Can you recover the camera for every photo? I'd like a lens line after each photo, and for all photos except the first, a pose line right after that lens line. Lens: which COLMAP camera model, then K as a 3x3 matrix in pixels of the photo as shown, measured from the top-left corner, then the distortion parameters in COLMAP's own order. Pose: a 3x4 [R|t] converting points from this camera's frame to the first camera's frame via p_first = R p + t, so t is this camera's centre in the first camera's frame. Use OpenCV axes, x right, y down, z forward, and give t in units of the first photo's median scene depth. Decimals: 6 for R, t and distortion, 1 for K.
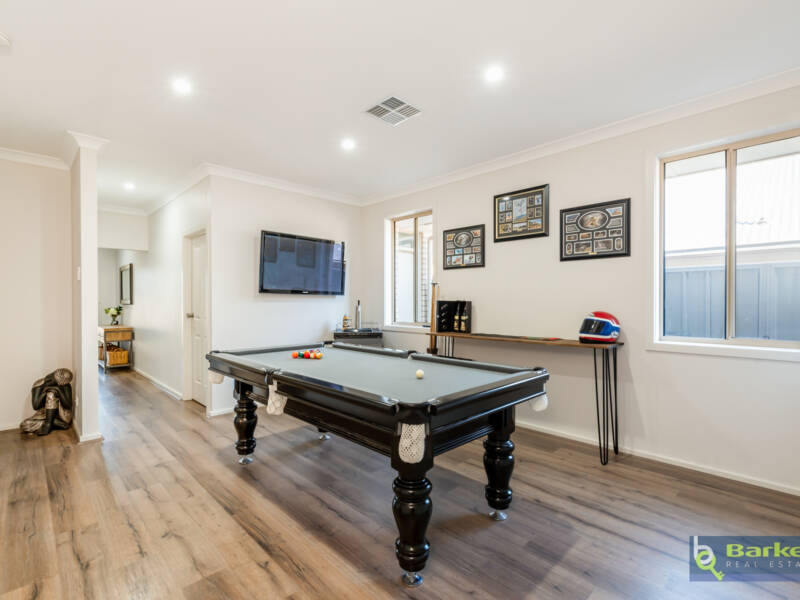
lens RADIAL K [[392.6, 0, 398.4], [0, 392.6, 296.9], [0, 0, 1]] dist [-0.000021, -0.000442]
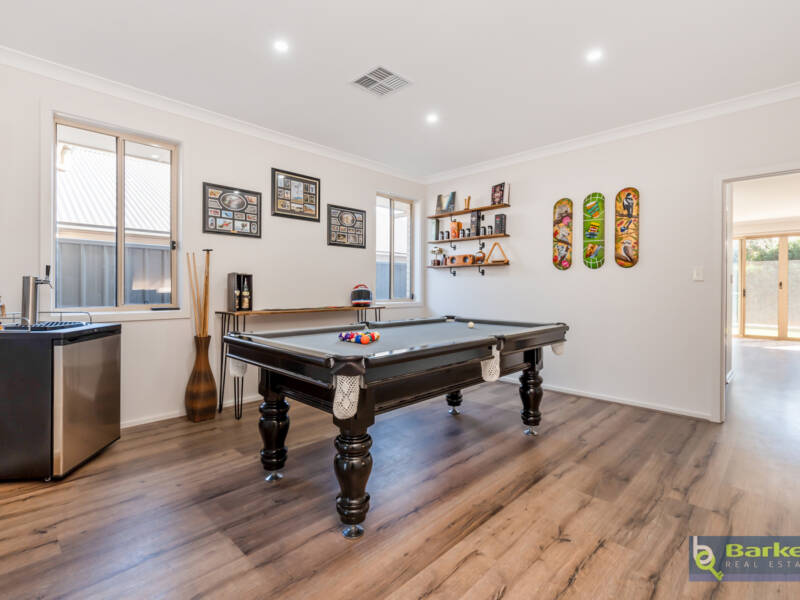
lens RADIAL K [[377.6, 0, 398.0], [0, 377.6, 288.1], [0, 0, 1]] dist [0.000713, 0.009960]
pose [[-0.001994, -0.012964, 0.999914, -0.737597], [-0.027291, 0.999544, 0.012904, 0.023355], [-0.999626, -0.027263, -0.002347, 0.716565]]
